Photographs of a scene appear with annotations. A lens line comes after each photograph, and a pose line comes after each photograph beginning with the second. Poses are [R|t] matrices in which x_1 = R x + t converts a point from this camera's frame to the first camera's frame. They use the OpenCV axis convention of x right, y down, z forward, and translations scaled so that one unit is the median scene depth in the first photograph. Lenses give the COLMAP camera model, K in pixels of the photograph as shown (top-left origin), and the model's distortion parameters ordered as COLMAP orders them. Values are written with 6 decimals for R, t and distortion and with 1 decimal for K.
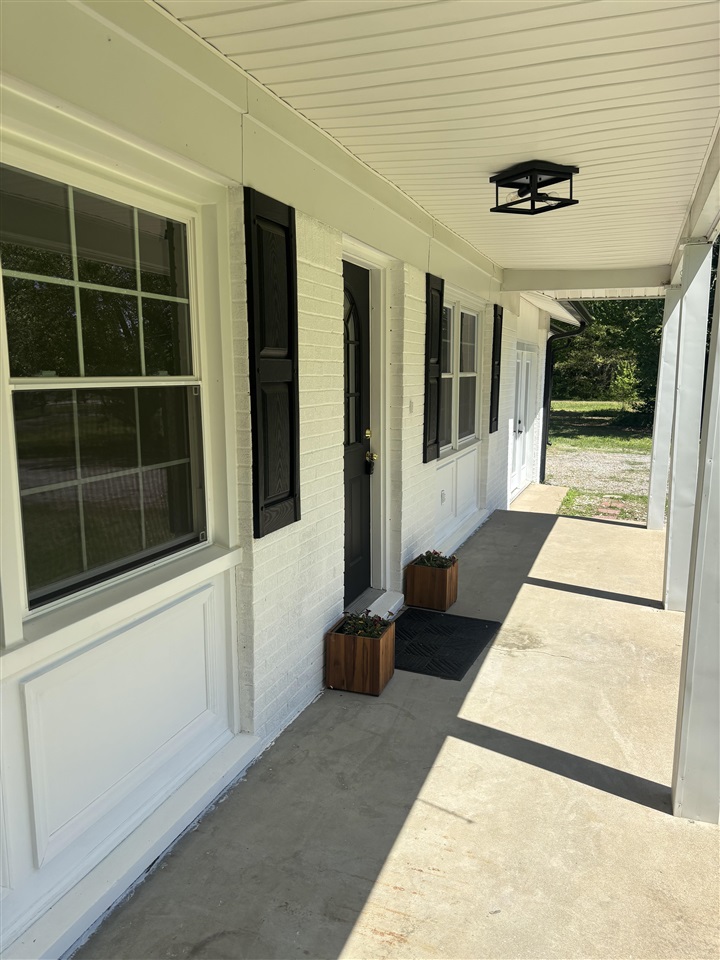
lens RADIAL K [[718.5, 0, 358.8], [0, 718.5, 481.4], [0, 0, 1]] dist [0.013325, -0.005904]
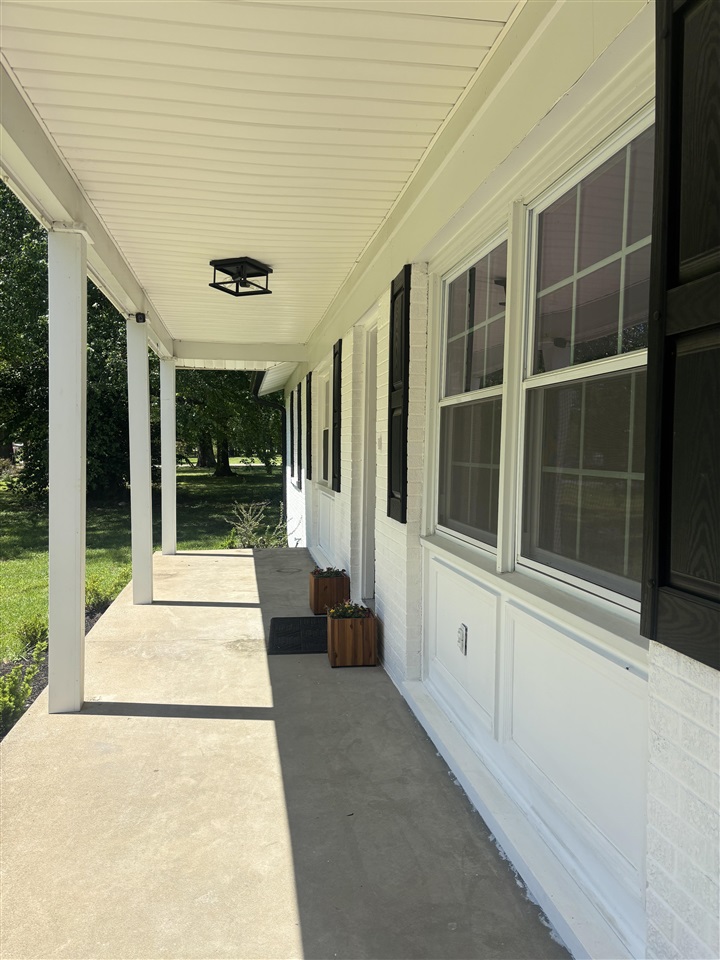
lens RADIAL K [[718.5, 0, 357.5], [0, 718.5, 482.1], [0, 0, 1]] dist [0.013325, -0.005904]
pose [[-0.866646, 0.011374, -0.498794, 0.529559], [-0.094294, 0.977989, 0.186134, -0.213298], [0.489933, 0.208345, -0.846498, 1.674415]]
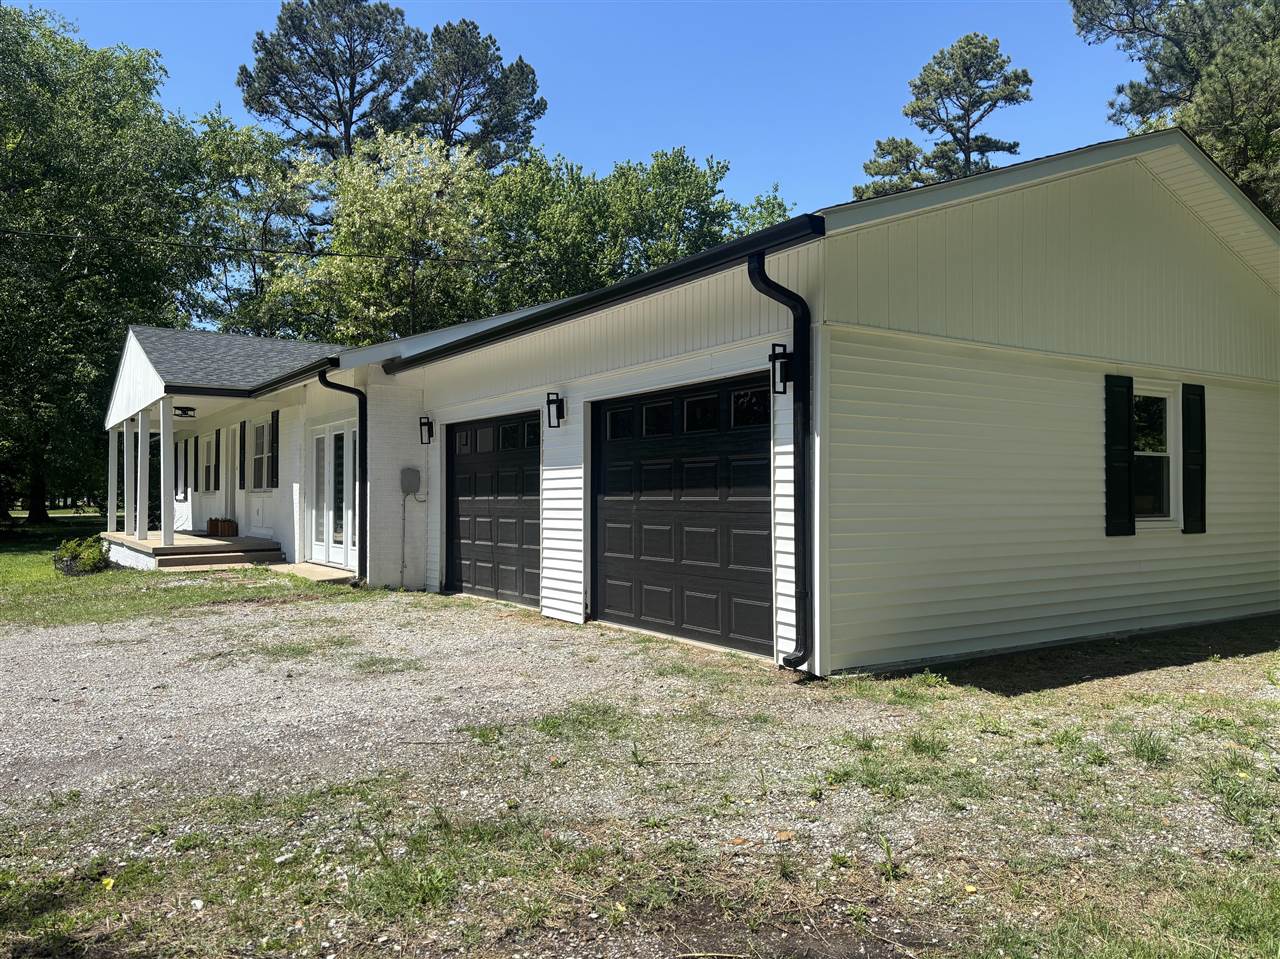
lens RADIAL K [[958.0, 0, 641.4], [0, 958.0, 480.0], [0, 0, 1]] dist [0.013325, -0.005904]
pose [[-0.580828, -0.021214, -0.813750, 1.615806], [-0.134093, 0.988498, 0.069941, -0.415922], [0.802906, 0.149742, -0.576991, 3.431399]]
